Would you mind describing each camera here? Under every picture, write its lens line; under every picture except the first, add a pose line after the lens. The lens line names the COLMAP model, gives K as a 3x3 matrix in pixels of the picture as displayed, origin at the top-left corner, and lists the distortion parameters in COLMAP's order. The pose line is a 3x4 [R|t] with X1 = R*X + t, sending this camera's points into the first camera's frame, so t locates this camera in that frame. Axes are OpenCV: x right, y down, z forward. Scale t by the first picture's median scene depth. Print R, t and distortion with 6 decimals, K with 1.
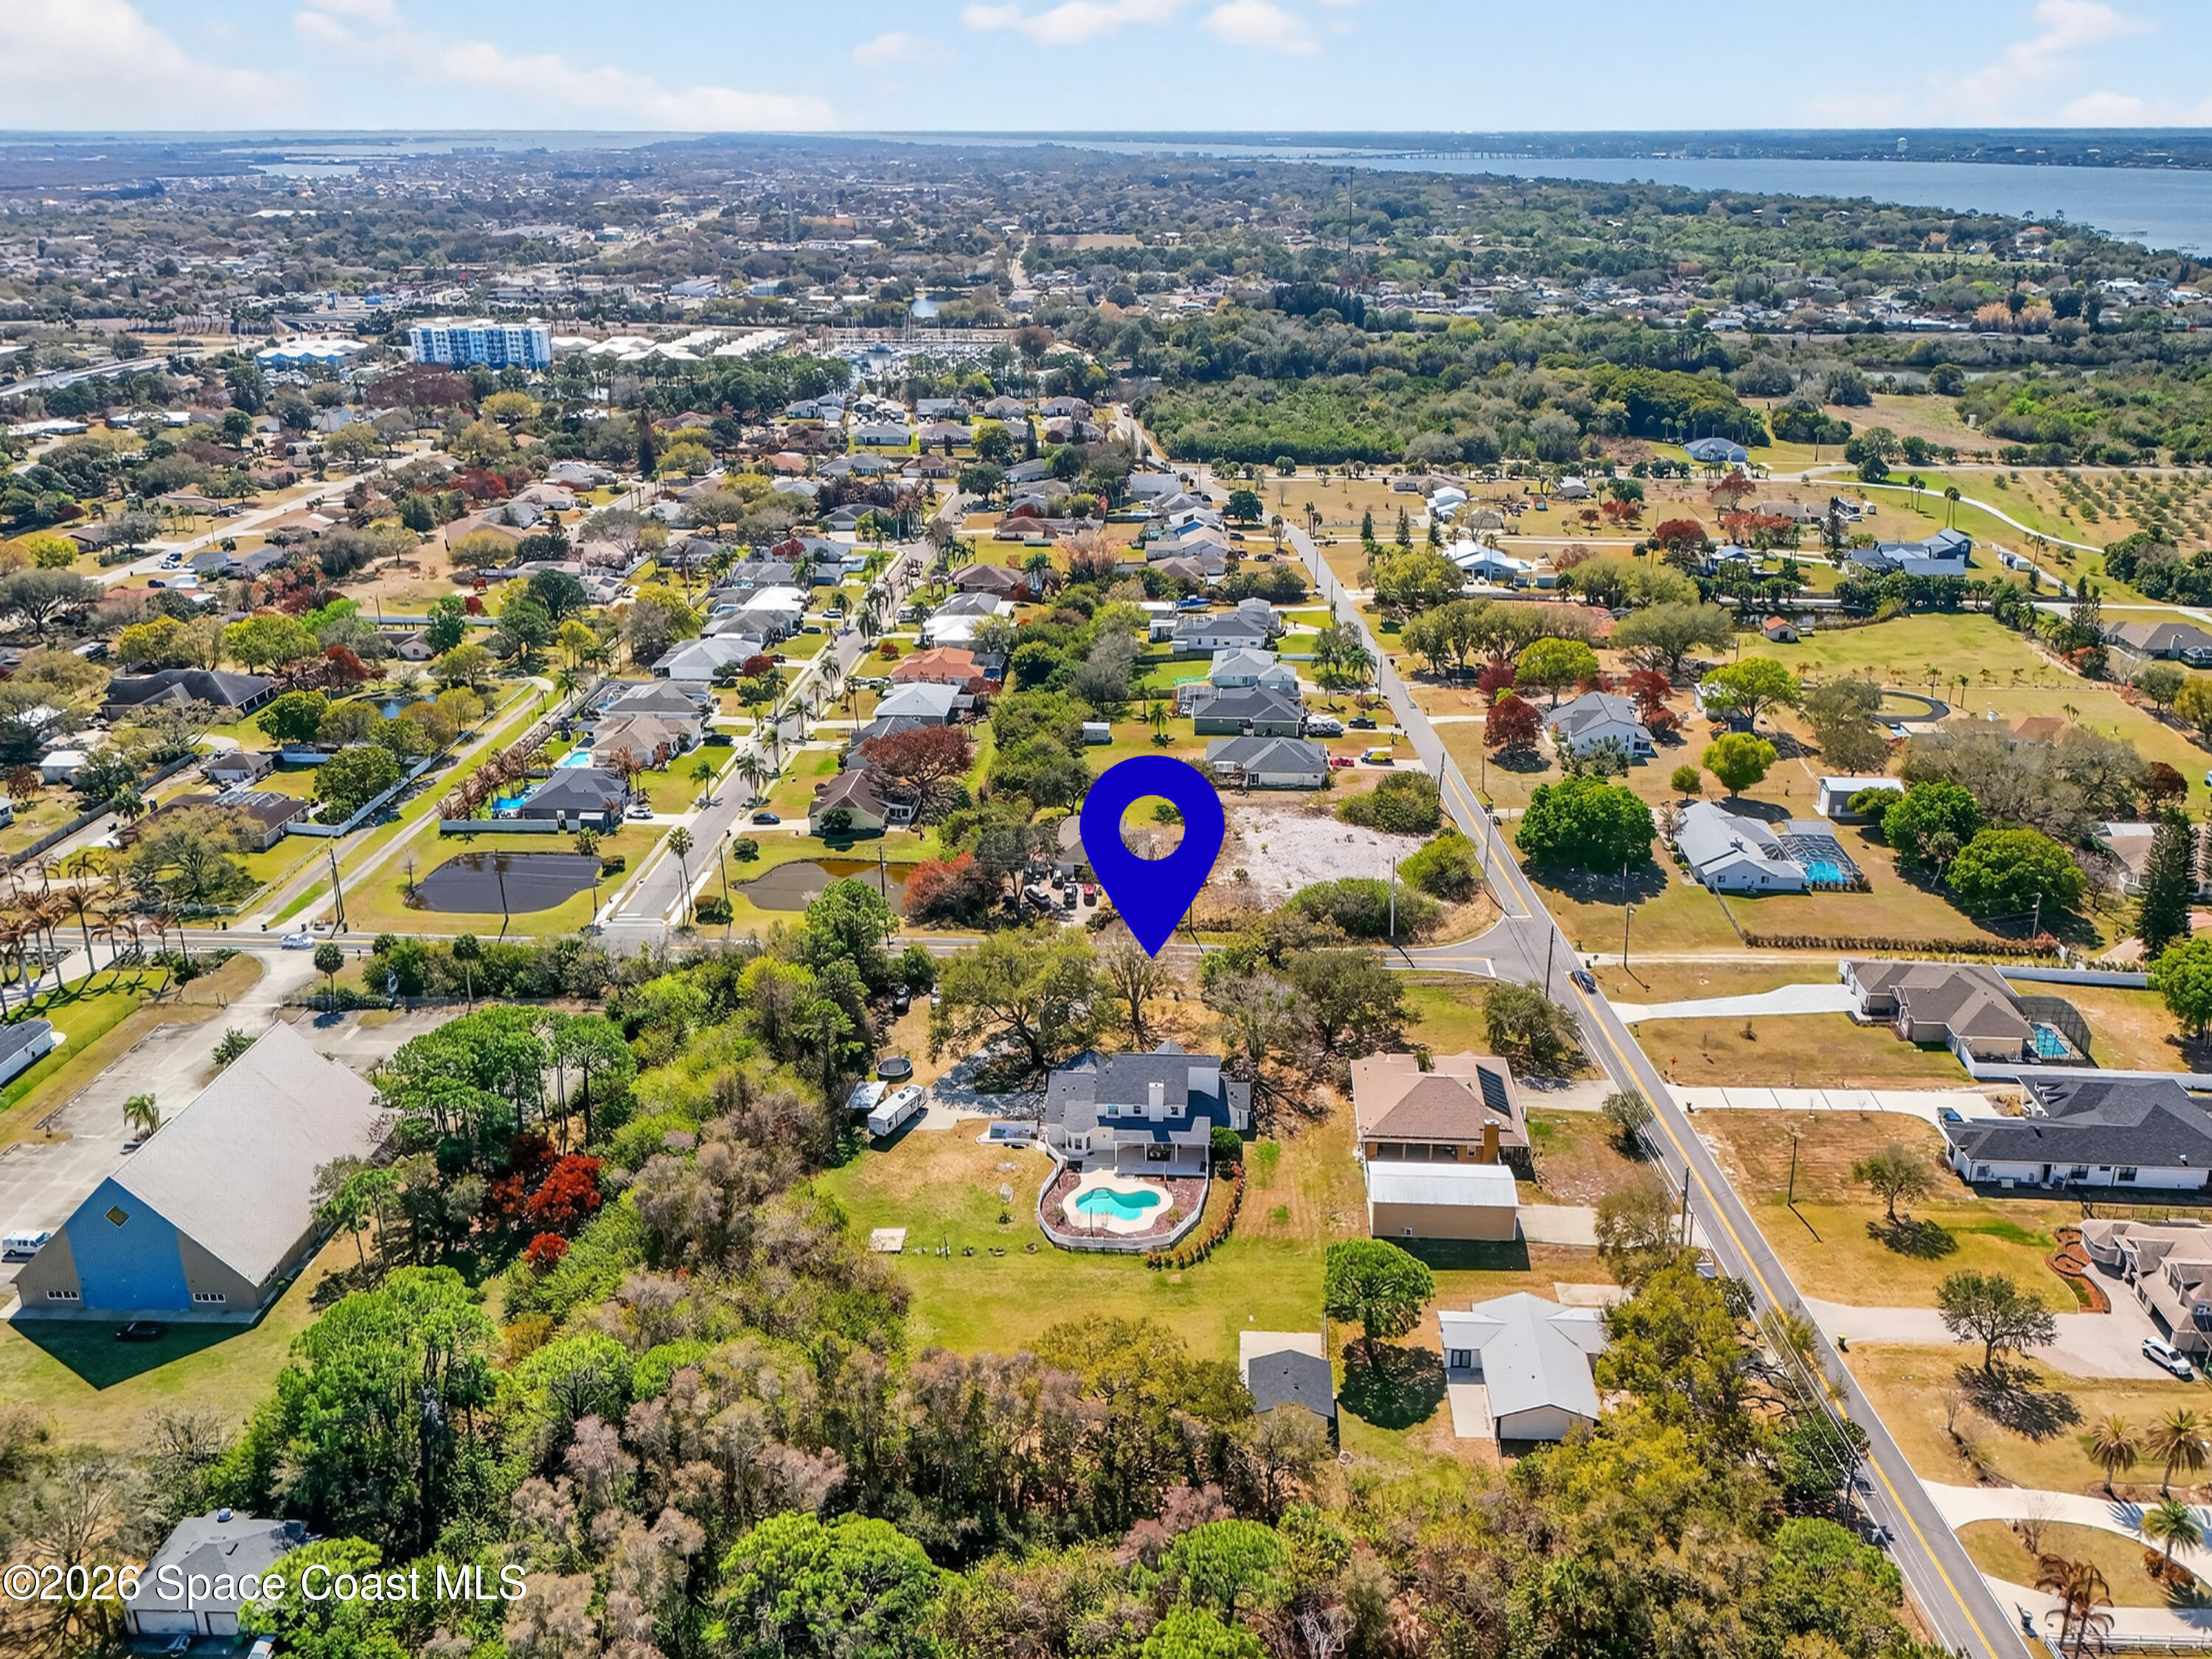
lens RADIAL K [[1665.0, 0, 1106.0], [0, 1665.0, 829.5], [0, 0, 1]] dist [0.005528, -0.000729]
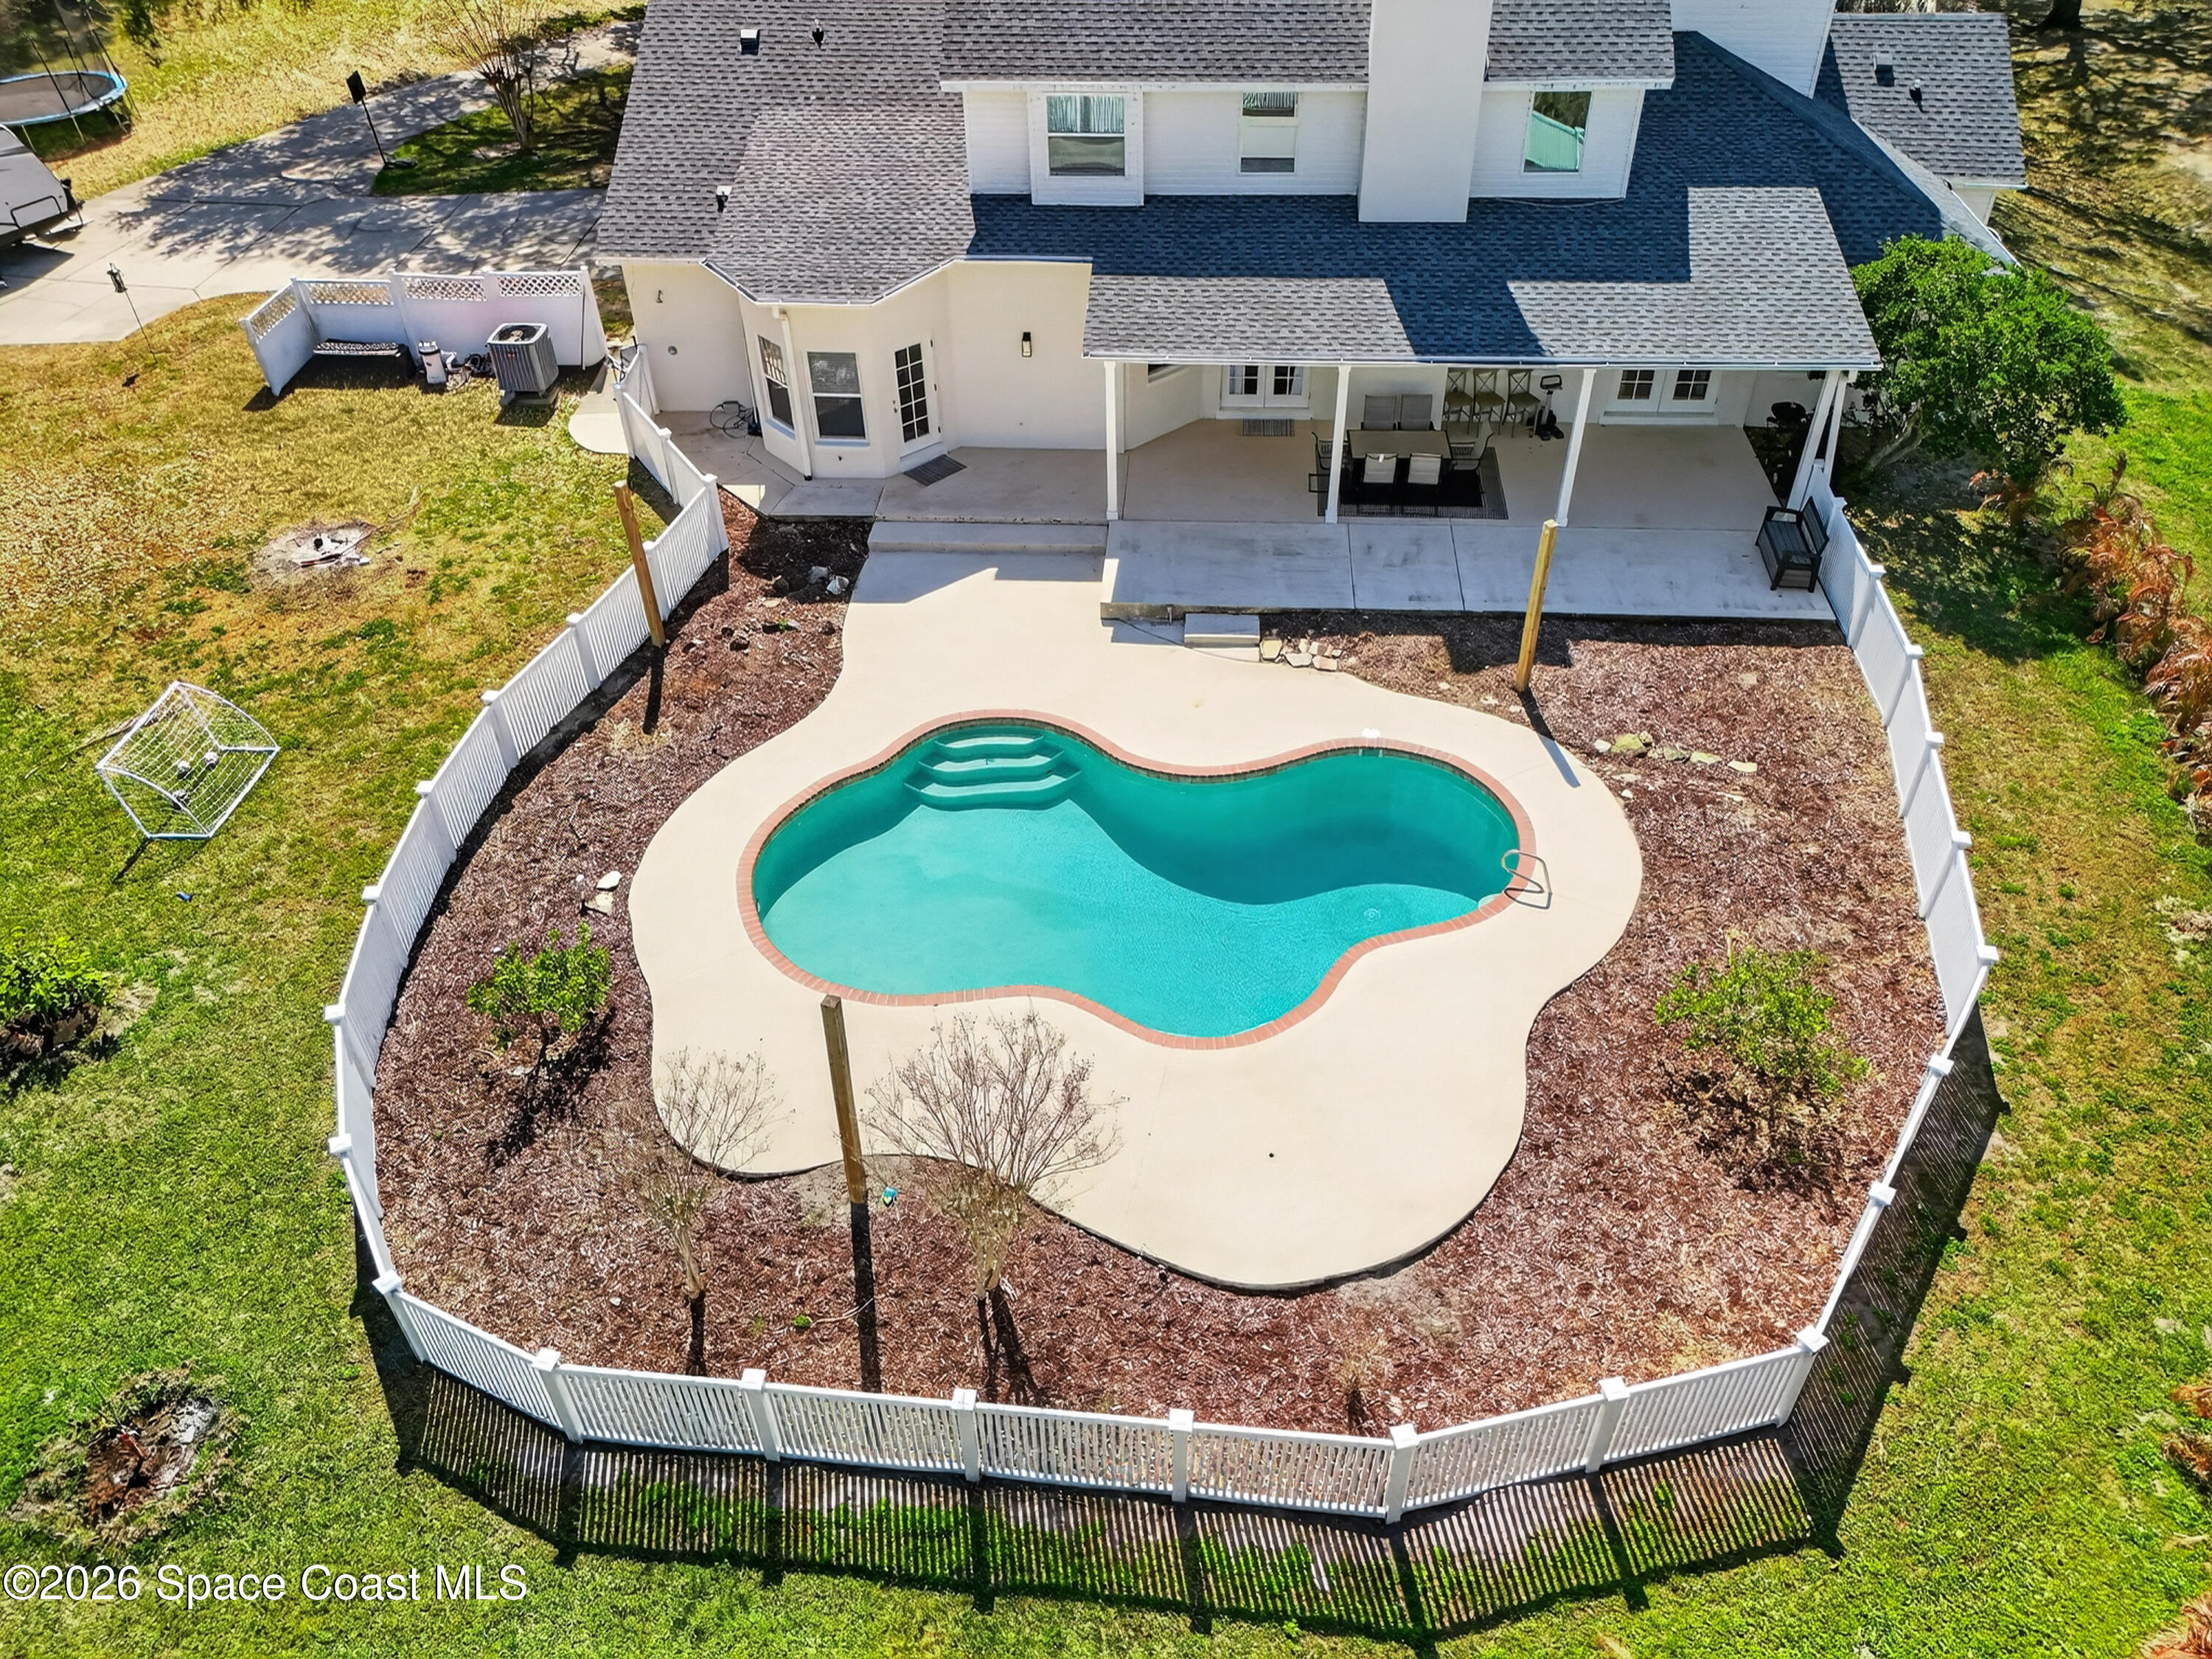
lens RADIAL K [[1665.0, 0, 1106.0], [0, 1665.0, 829.5], [0, 0, 1]] dist [0.005528, -0.000729]
pose [[0.999807, -0.003155, 0.019407, 0.002918], [-0.003273, 0.946573, 0.322472, 0.178979], [-0.019388, -0.322474, 0.946380, 0.860479]]
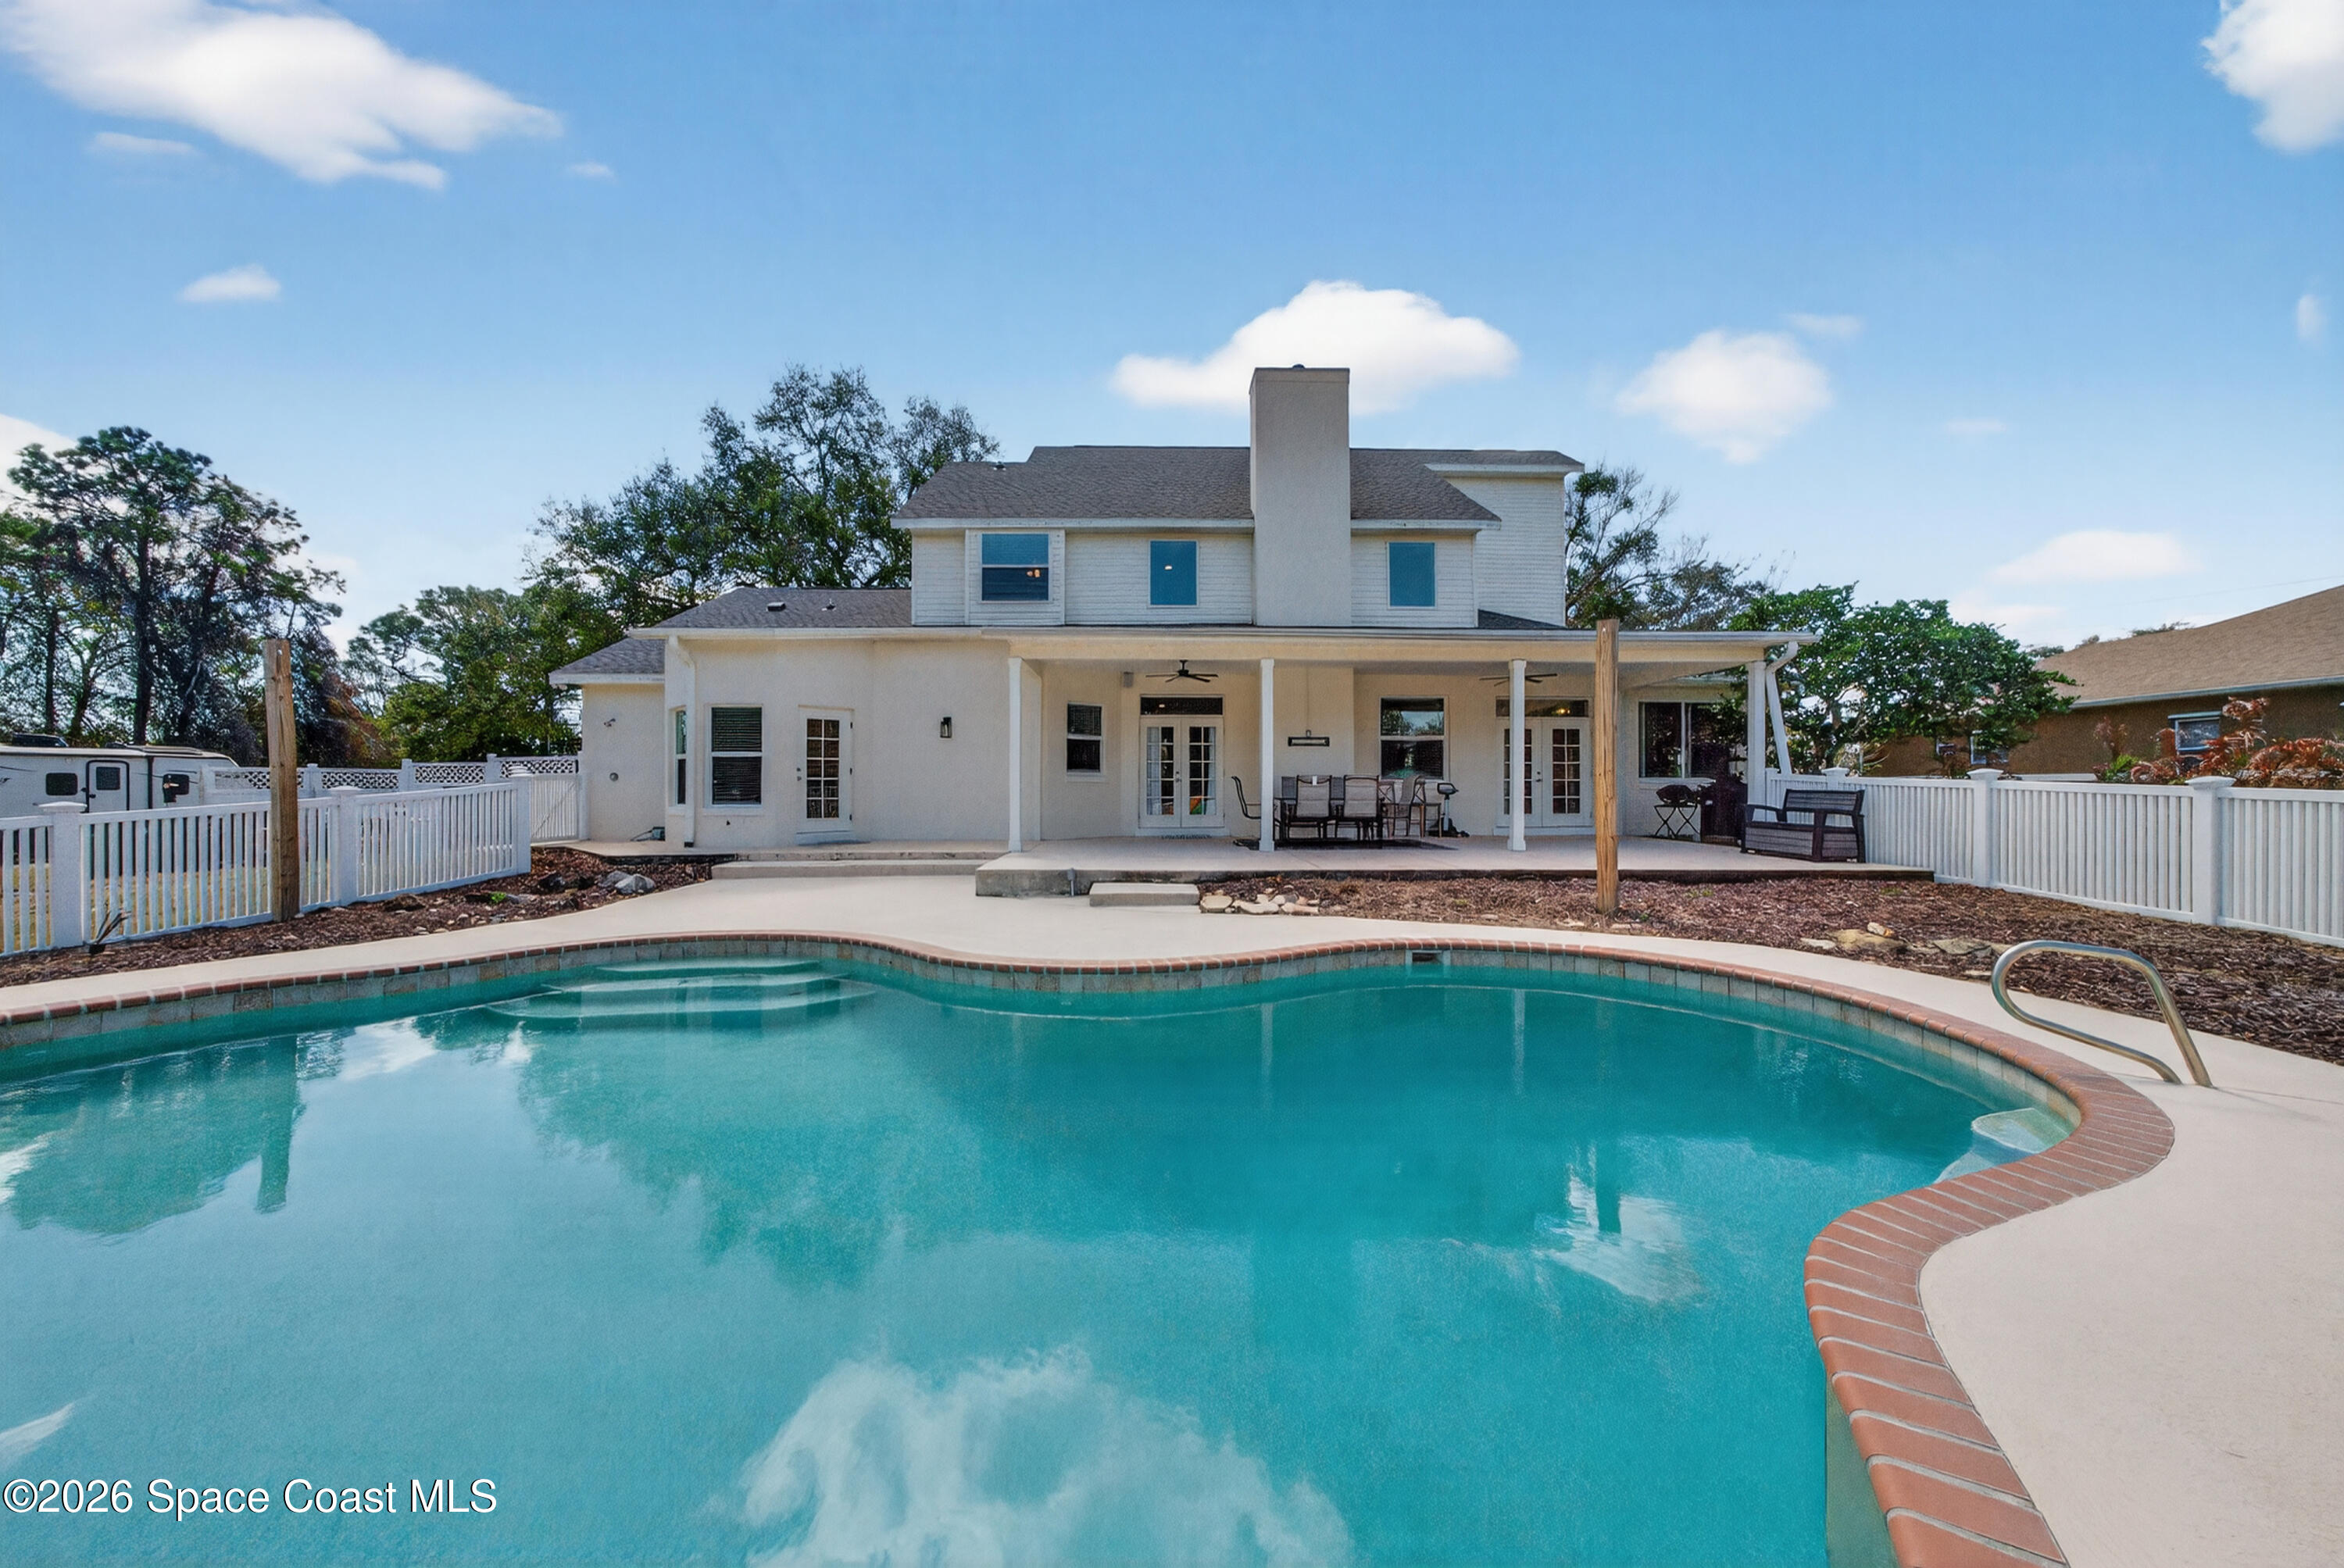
lens RADIAL K [[805.8, 0, 1172.0], [0, 805.8, 784.0], [0, 0, 1]] dist [-0.009633, 0.000080]
pose [[0.993873, 0.027749, 0.106986, 0.010924], [0.012450, 0.933704, -0.357830, 0.215006], [-0.109823, 0.356970, 0.927638, 0.942584]]
